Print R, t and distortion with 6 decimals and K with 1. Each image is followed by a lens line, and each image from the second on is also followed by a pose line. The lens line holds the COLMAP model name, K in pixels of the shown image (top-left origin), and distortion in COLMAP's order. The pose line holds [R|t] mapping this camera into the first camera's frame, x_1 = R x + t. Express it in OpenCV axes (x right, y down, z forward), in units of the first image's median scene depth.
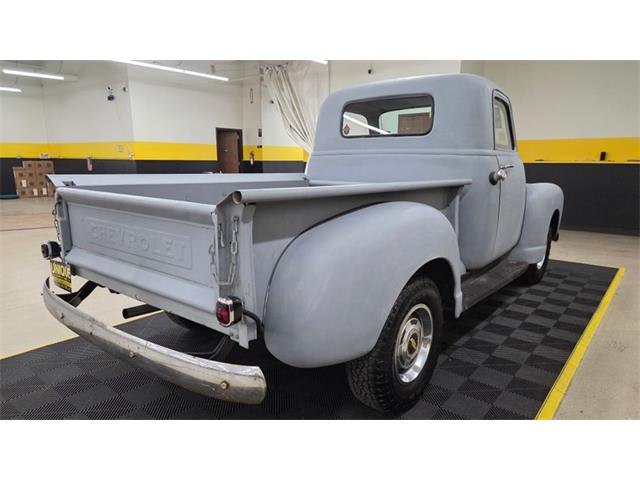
lens RADIAL K [[433.8, 0, 337.2], [0, 433.8, 244.8], [0, 0, 1]] dist [0.056216, -0.043256]
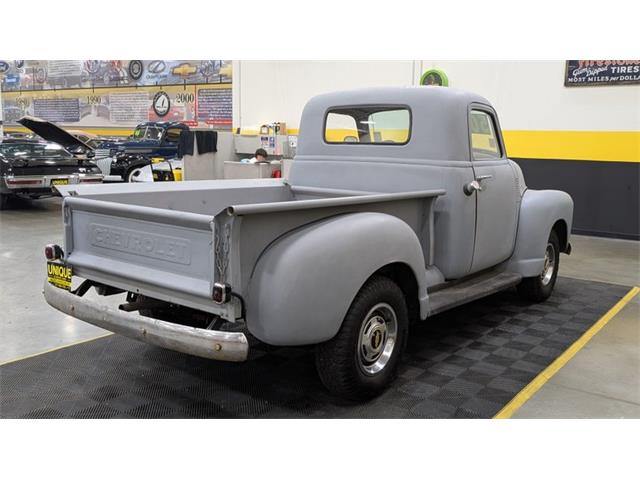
lens RADIAL K [[583.9, 0, 320.3], [0, 583.9, 237.4], [0, 0, 1]] dist [0.037157, 0.000000]
pose [[0.999630, 0.011231, -0.024771, 0.061817], [-0.012243, 0.999079, -0.041117, 0.028481], [0.024286, 0.041405, 0.998847, -0.493411]]
